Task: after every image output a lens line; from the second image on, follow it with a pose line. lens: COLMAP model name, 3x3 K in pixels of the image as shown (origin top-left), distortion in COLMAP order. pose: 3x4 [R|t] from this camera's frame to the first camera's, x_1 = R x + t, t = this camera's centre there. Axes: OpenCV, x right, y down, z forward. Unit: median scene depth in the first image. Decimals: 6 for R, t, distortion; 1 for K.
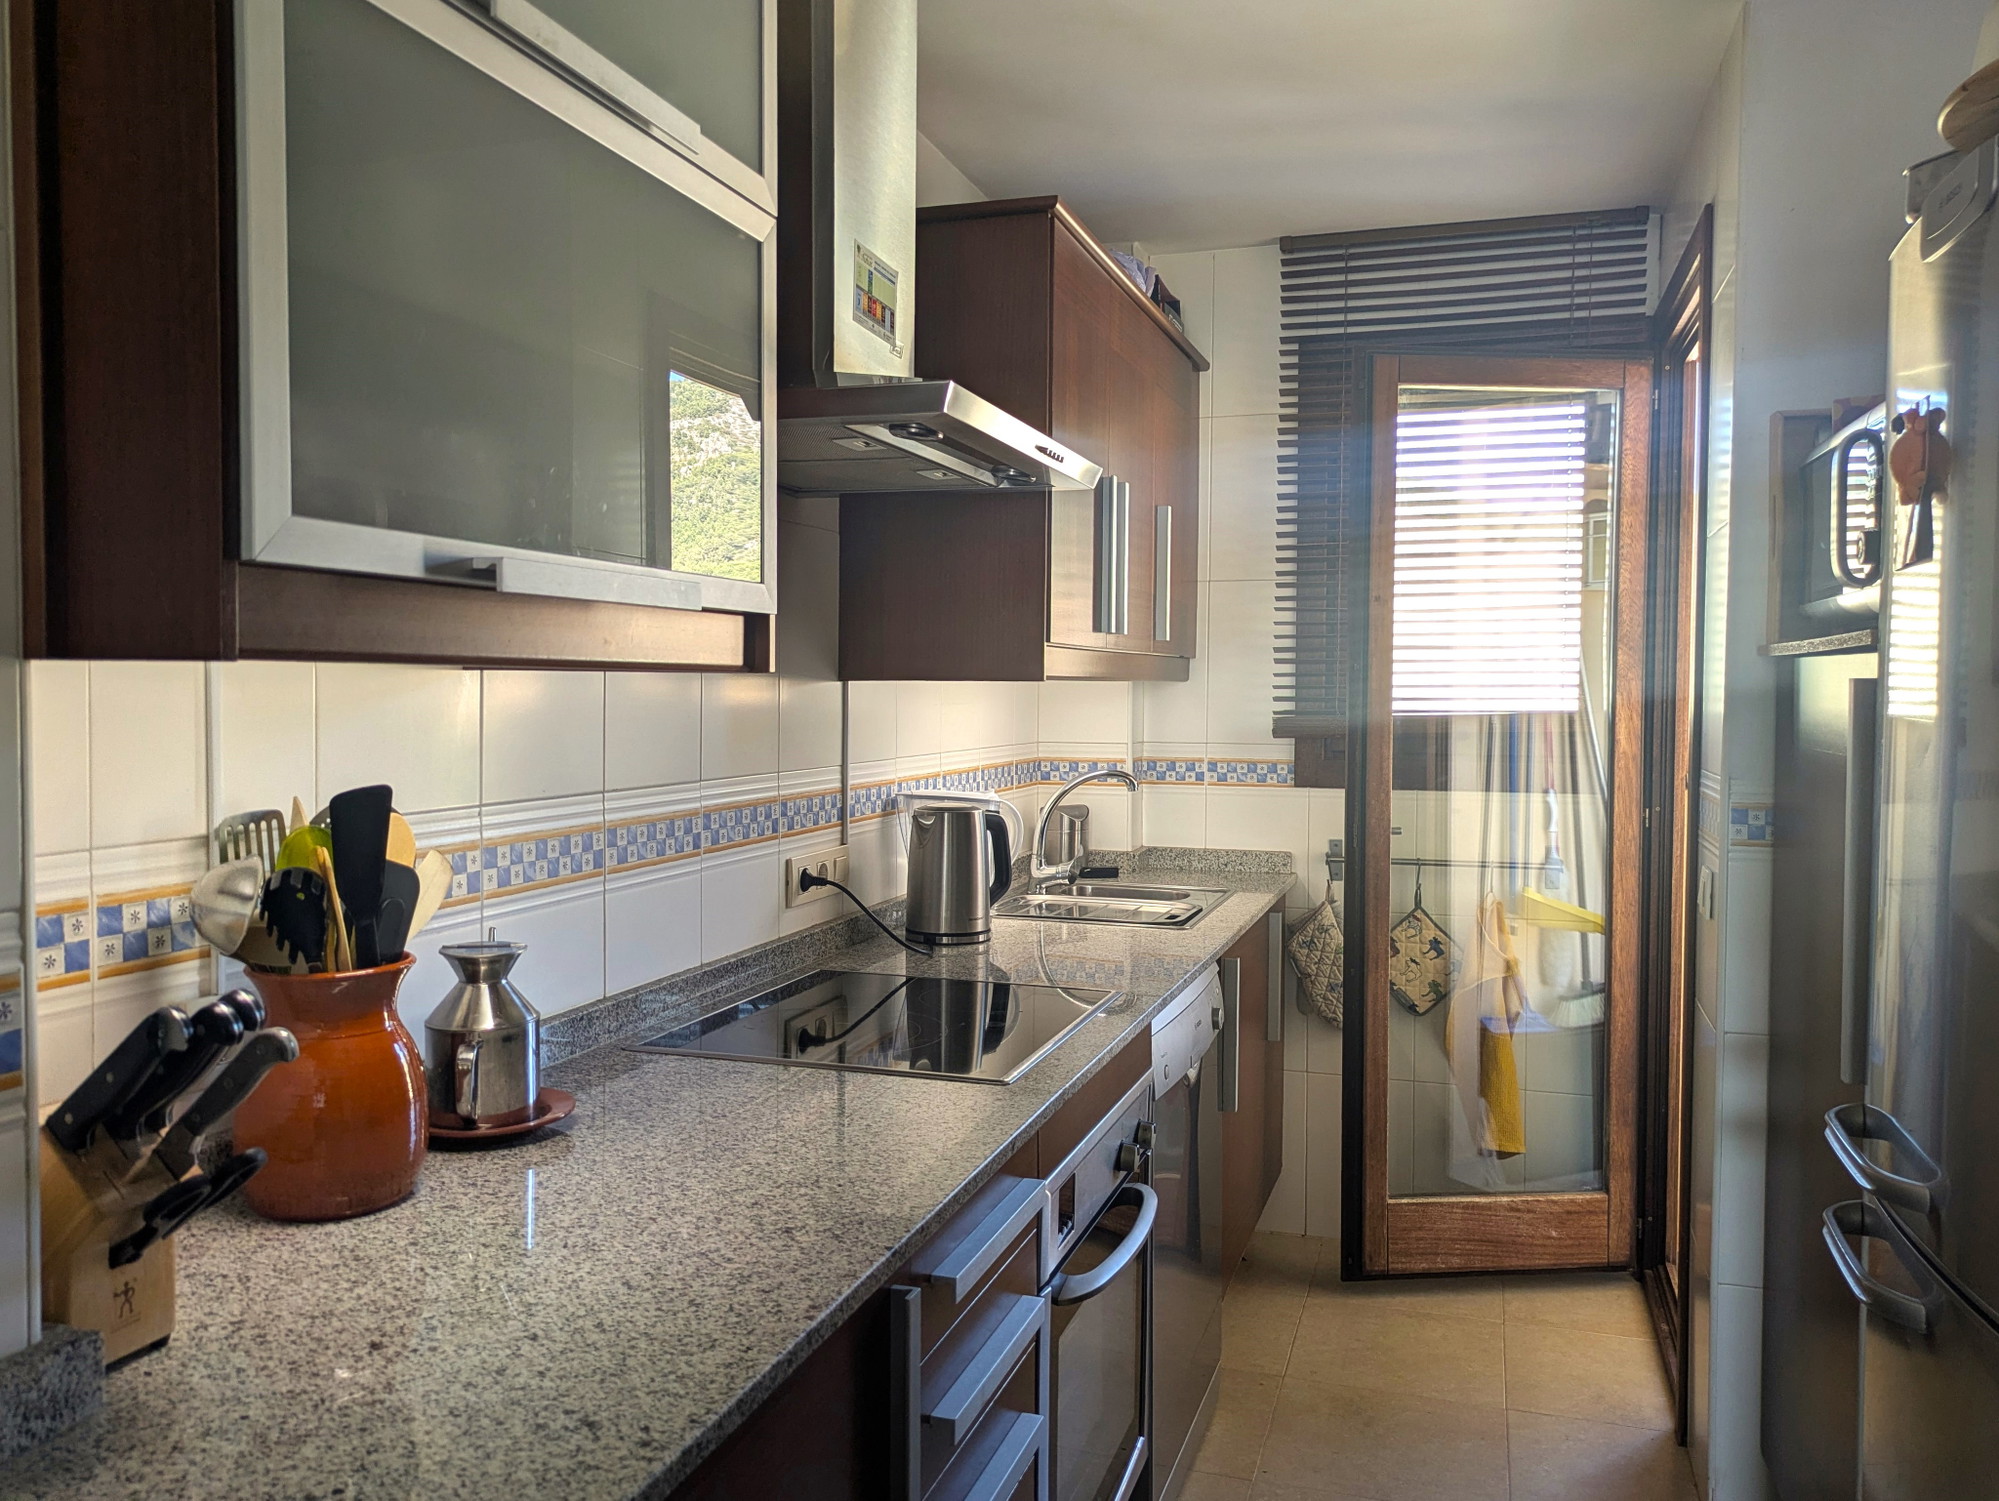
lens RADIAL K [[1474.1, 0, 999.5], [0, 1474.1, 750.5], [0, 0, 1]] dist [0.053659, -0.057627]
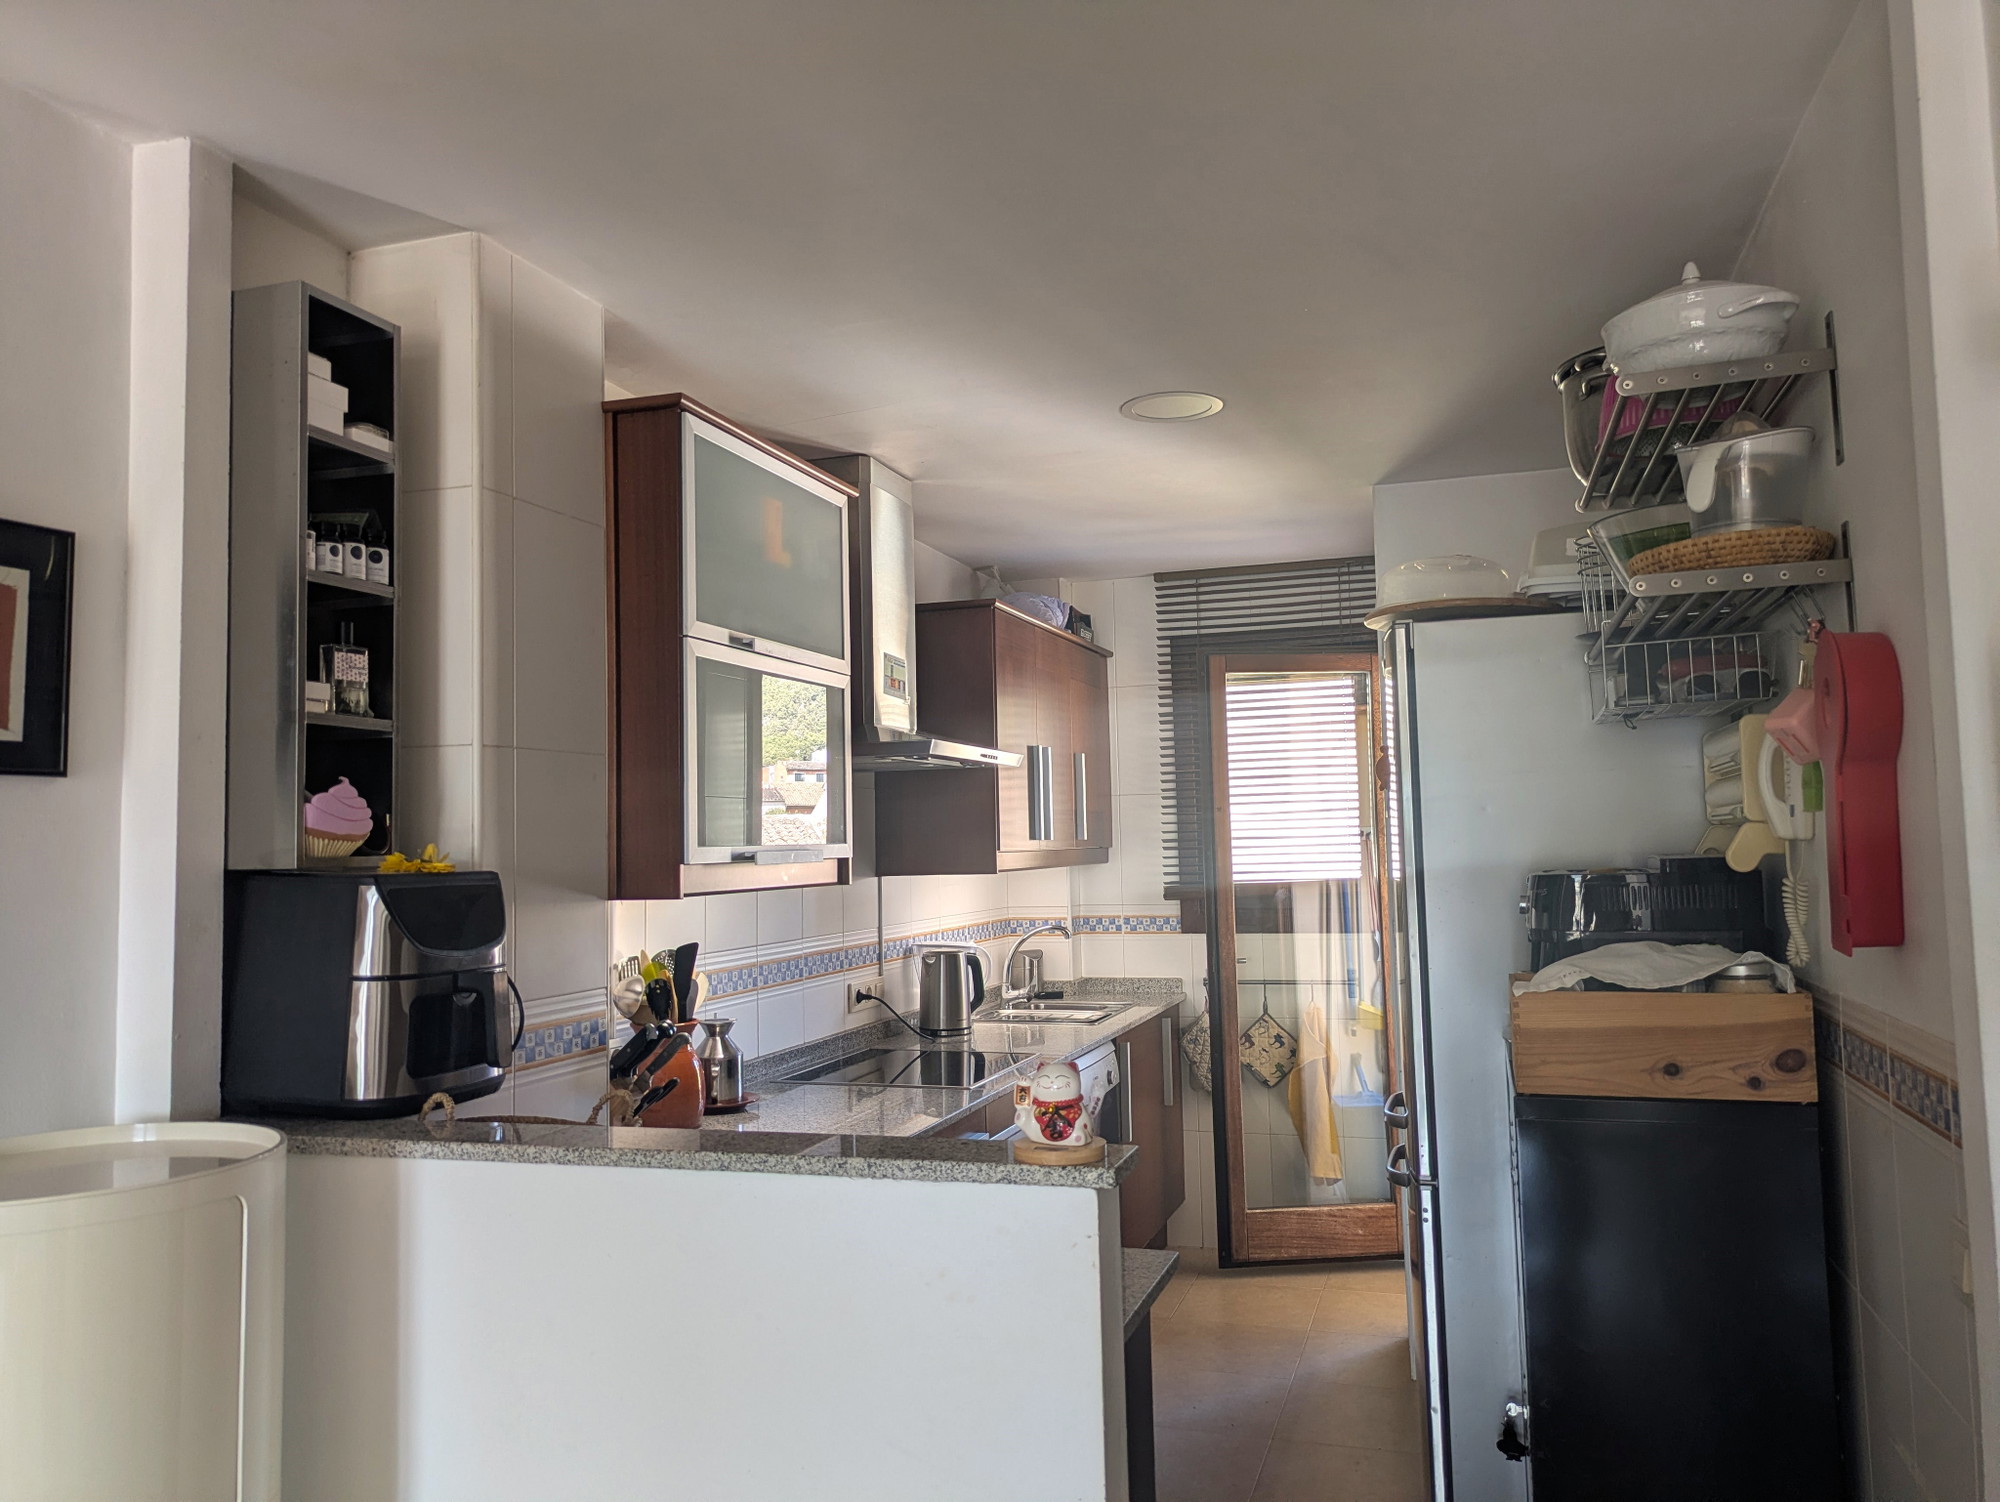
lens RADIAL K [[1474.8, 0, 1000.0], [0, 1474.8, 751.0], [0, 0, 1]] dist [0.053659, -0.057627]
pose [[0.999540, -0.029083, -0.008588, 0.040525], [0.028024, 0.994094, -0.104838, -0.007629], [0.011586, 0.104549, 0.994452, -0.546898]]
